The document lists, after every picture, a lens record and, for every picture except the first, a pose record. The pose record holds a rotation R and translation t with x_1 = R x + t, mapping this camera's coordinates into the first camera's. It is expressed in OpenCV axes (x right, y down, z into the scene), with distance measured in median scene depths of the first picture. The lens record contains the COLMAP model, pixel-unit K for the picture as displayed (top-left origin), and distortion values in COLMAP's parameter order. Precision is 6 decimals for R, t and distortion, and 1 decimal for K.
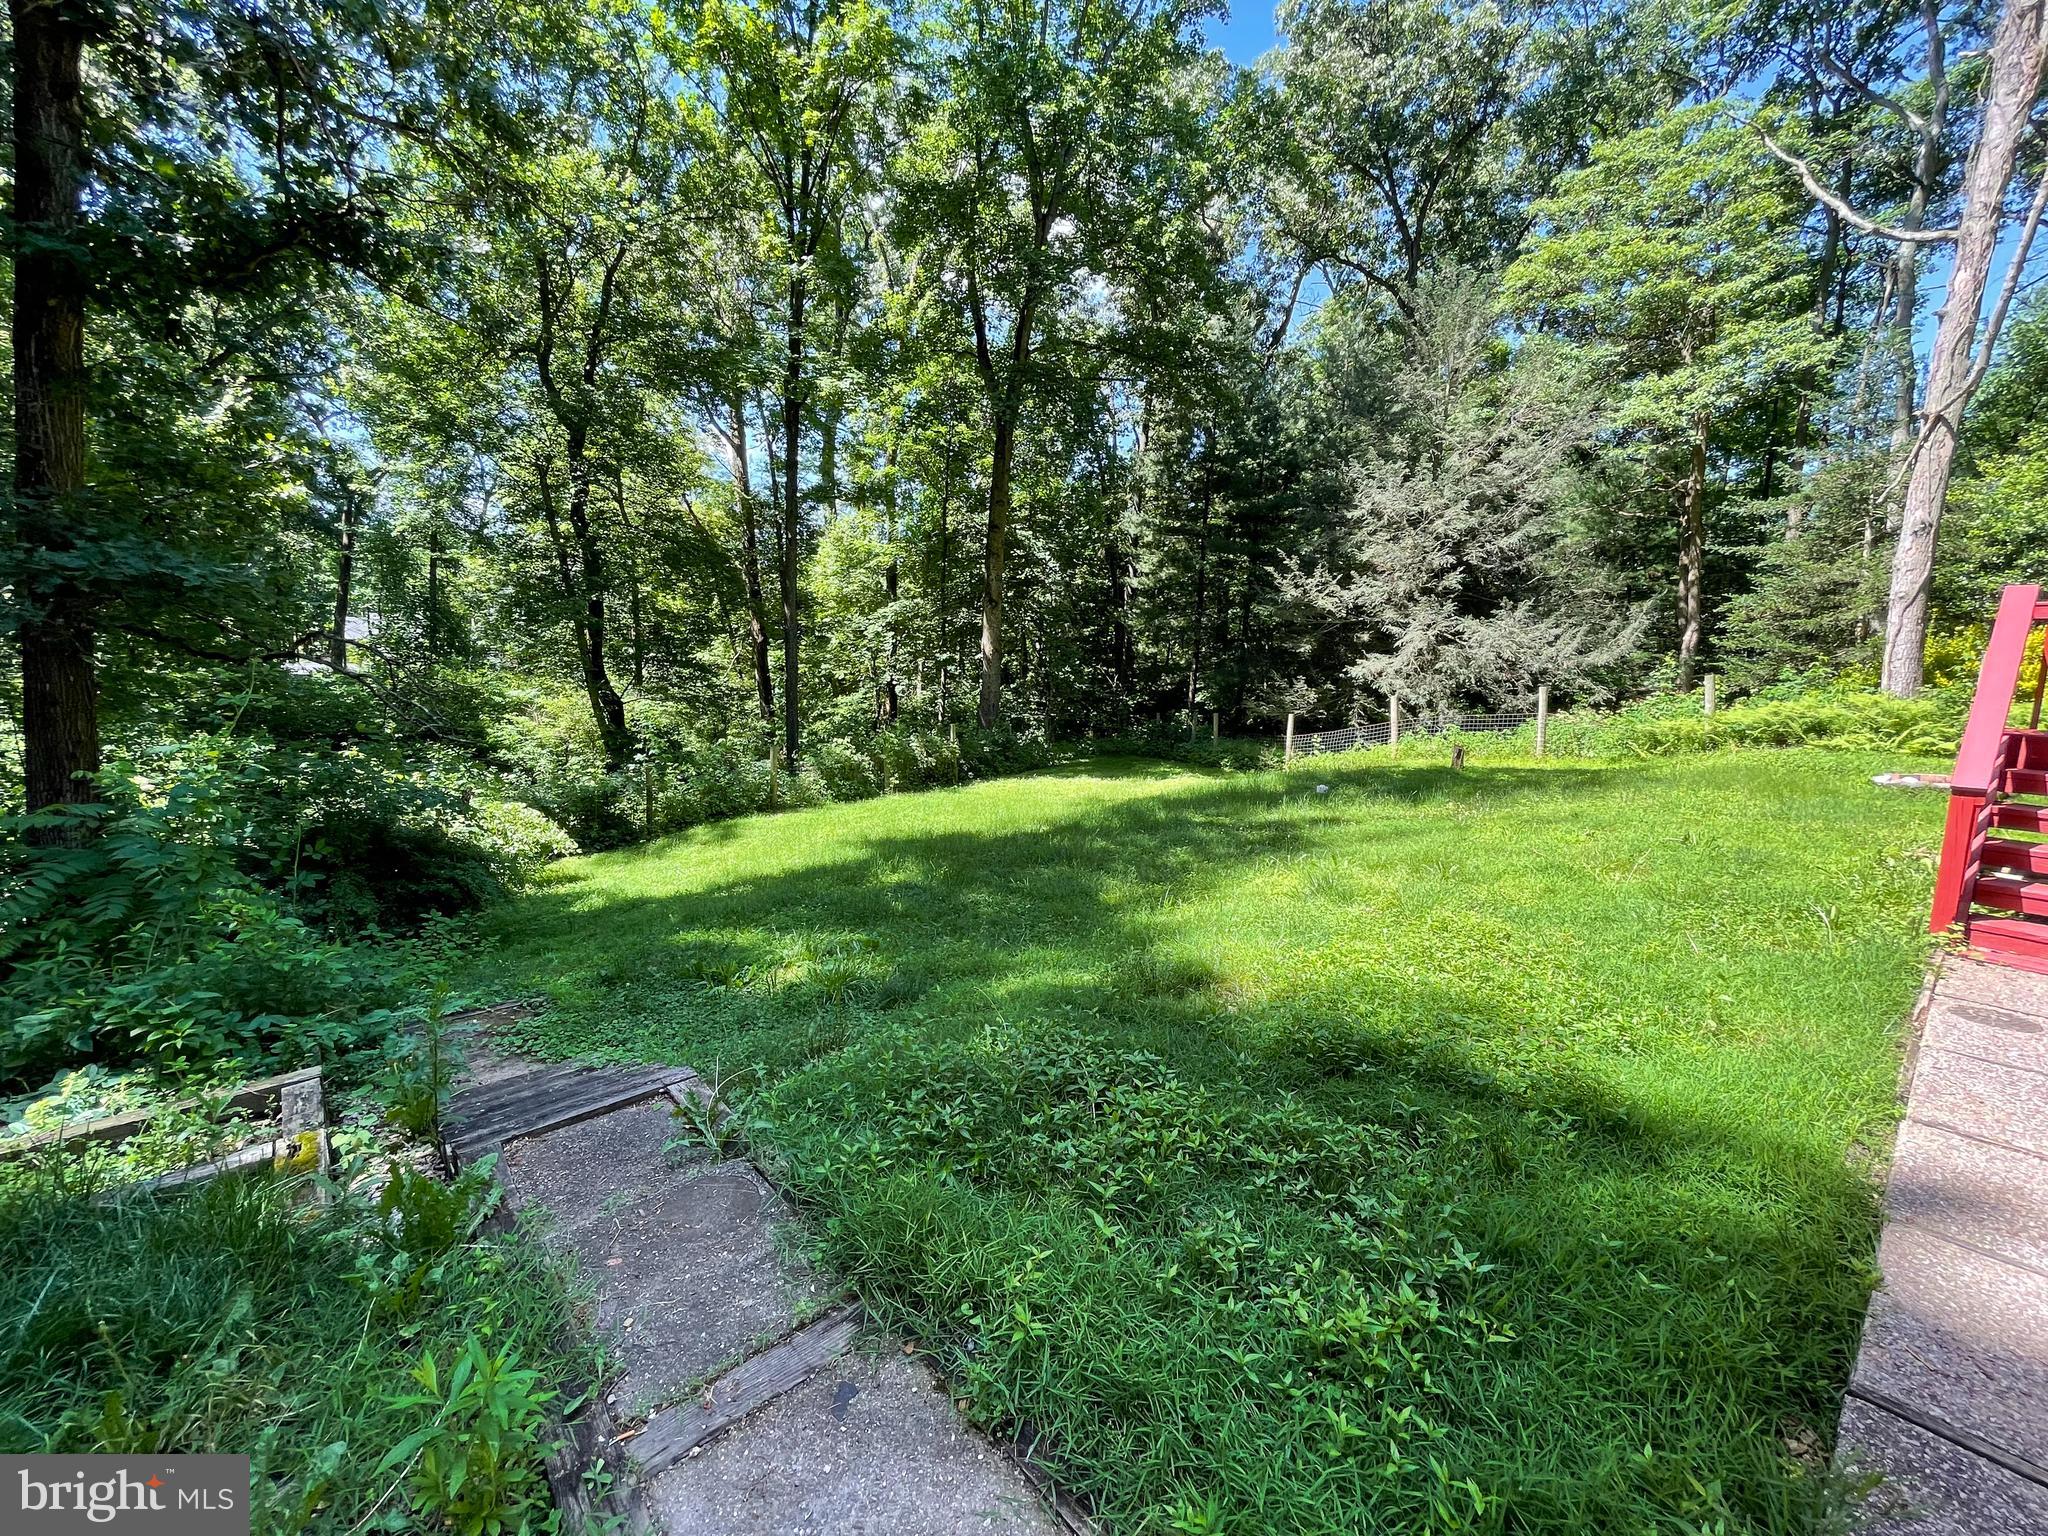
lens RADIAL K [[829.8, 0, 1032.4], [0, 829.8, 769.0], [0, 0, 1]] dist [-0.010761, 0.001036]
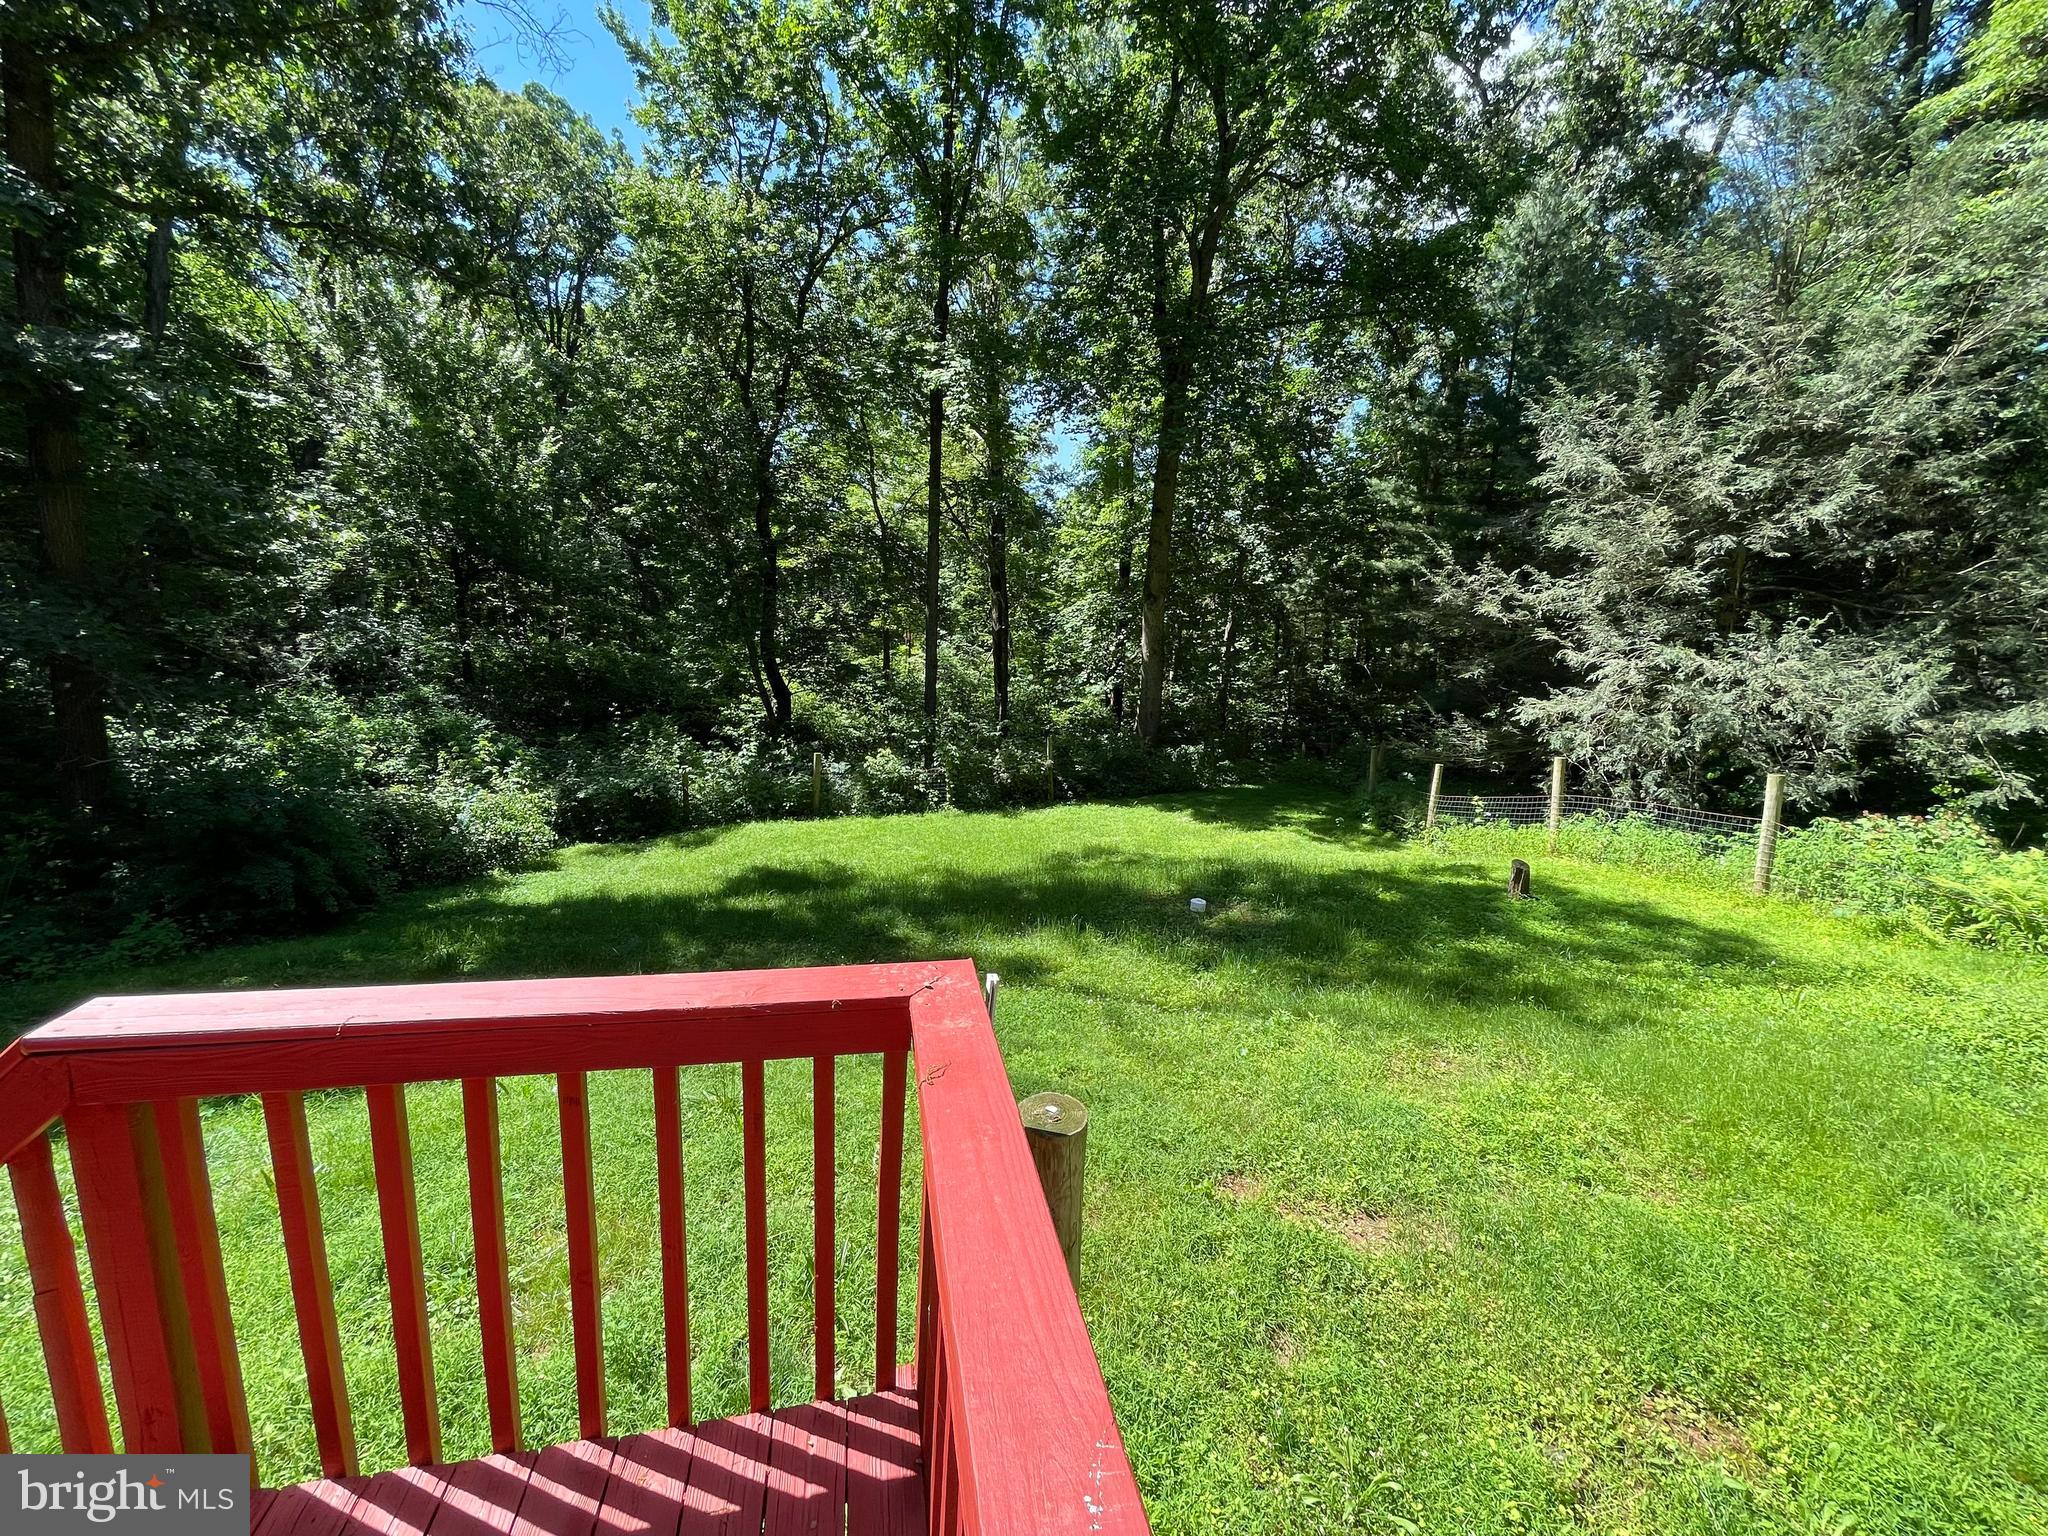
lens RADIAL K [[829.8, 0, 1017.8], [0, 829.8, 766.4], [0, 0, 1]] dist [-0.010761, 0.001036]
pose [[0.877147, 0.095751, -0.470579, 0.396687], [-0.082741, 0.995399, 0.048312, -0.083495], [0.473040, -0.003440, 0.881034, 0.238940]]
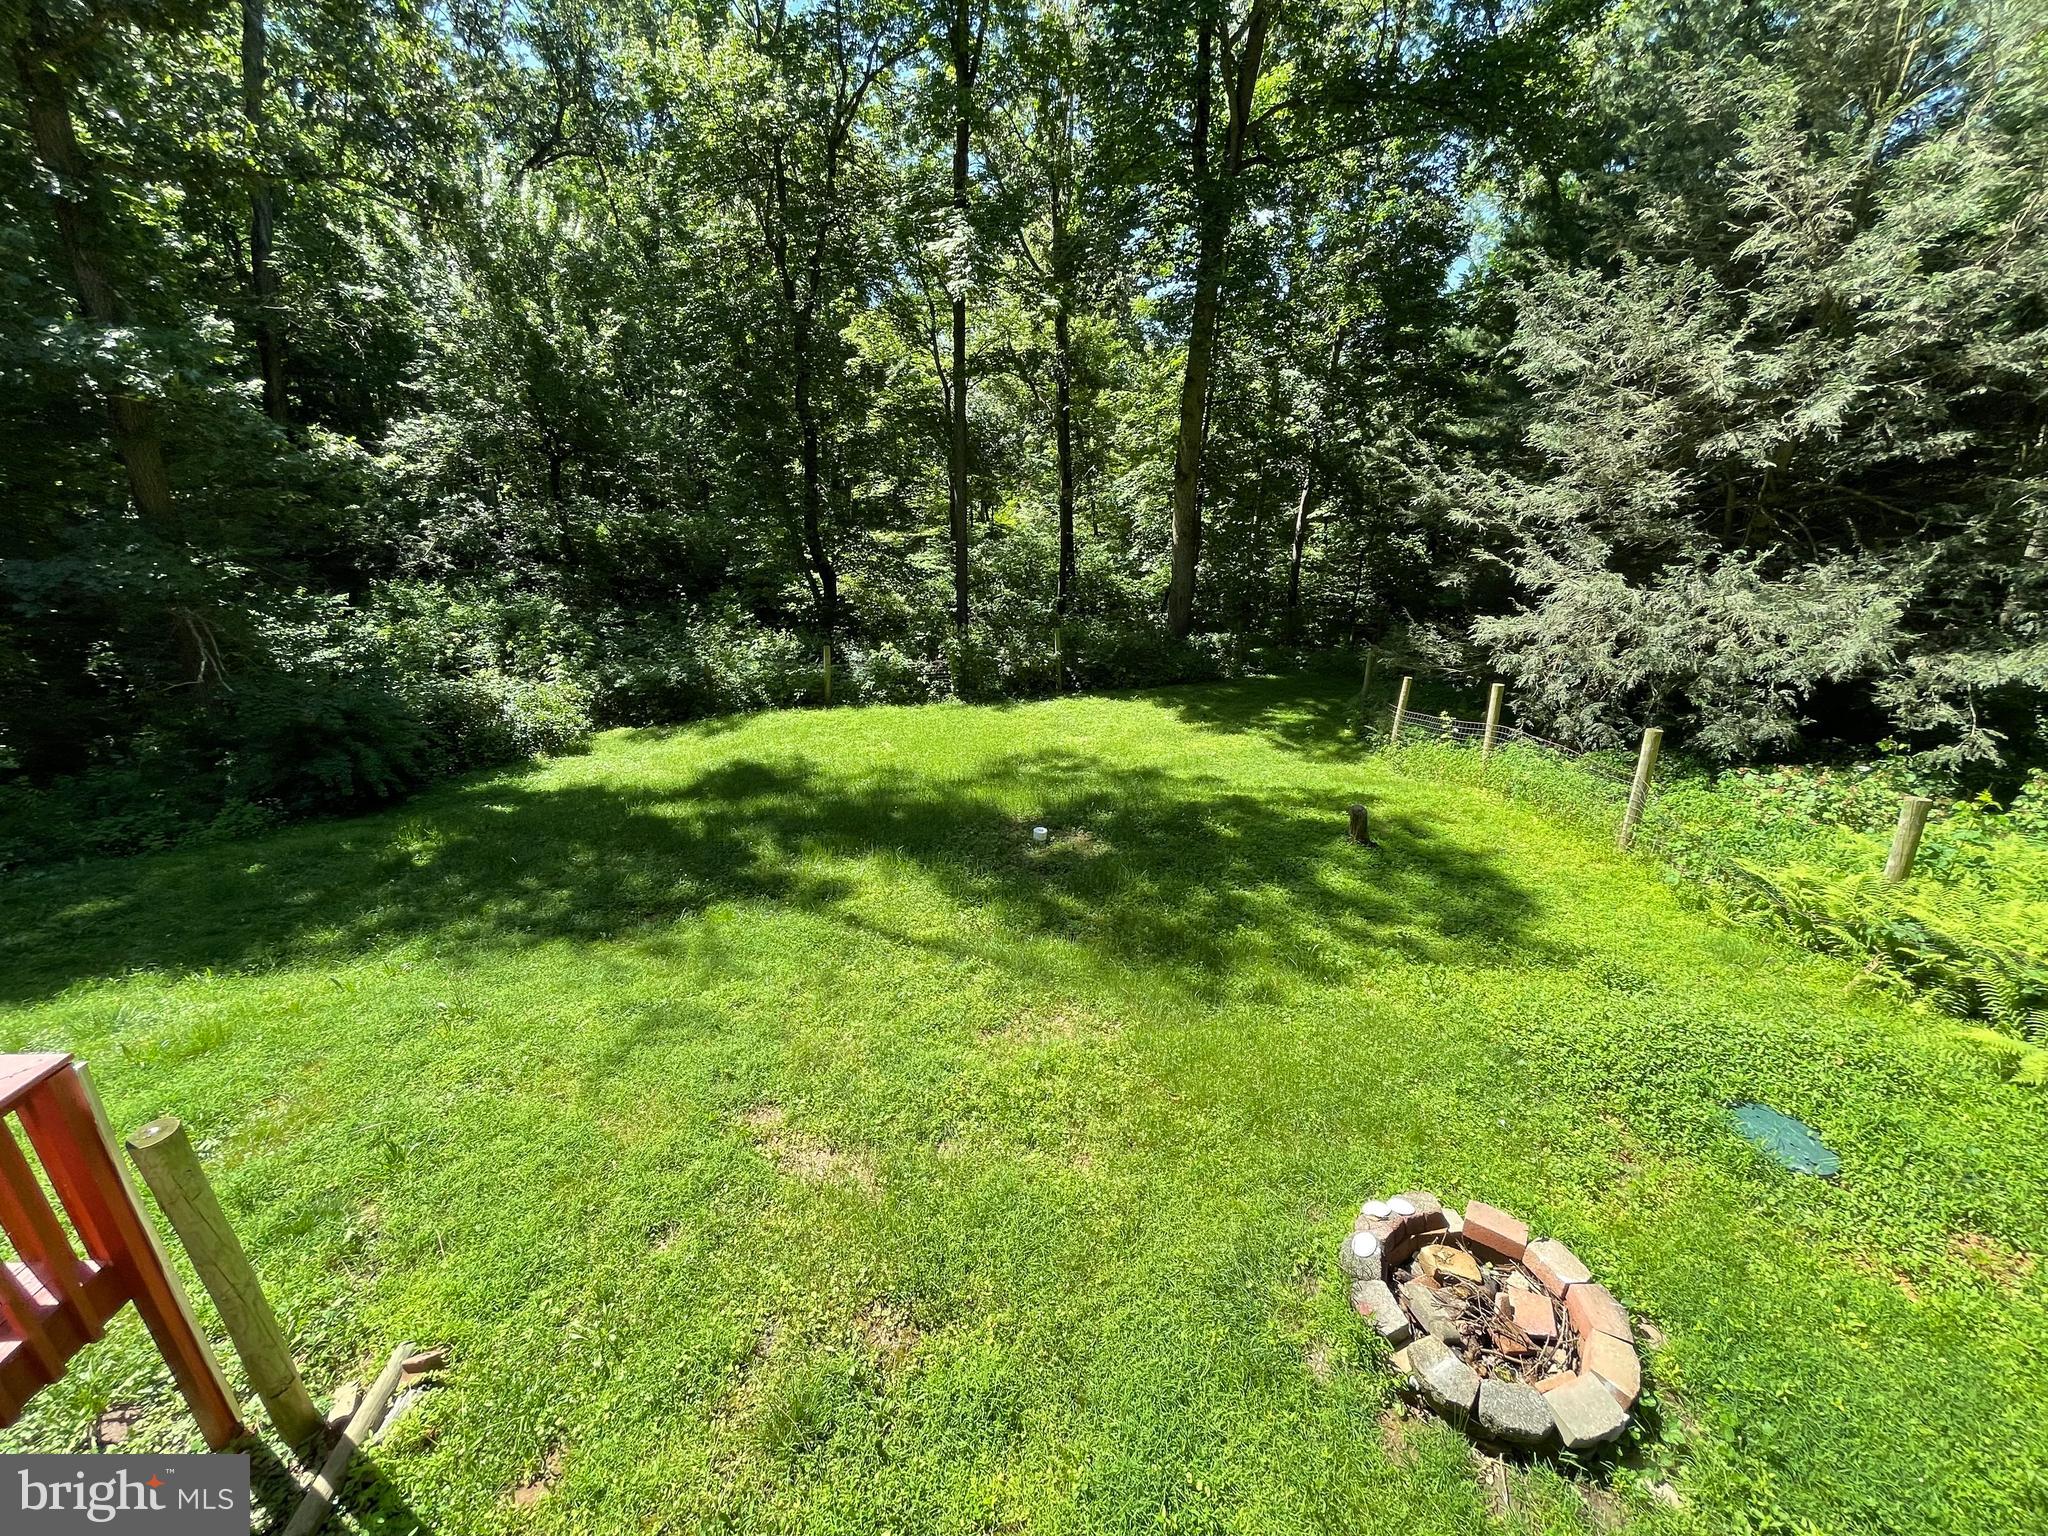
lens RADIAL K [[829.8, 0, 1018.4], [0, 829.8, 767.9], [0, 0, 1]] dist [-0.010761, 0.001036]
pose [[0.788212, 0.209530, -0.578636, 0.566686], [-0.081398, 0.967489, 0.239458, -0.158965], [0.609997, -0.141644, 0.779641, 0.307091]]
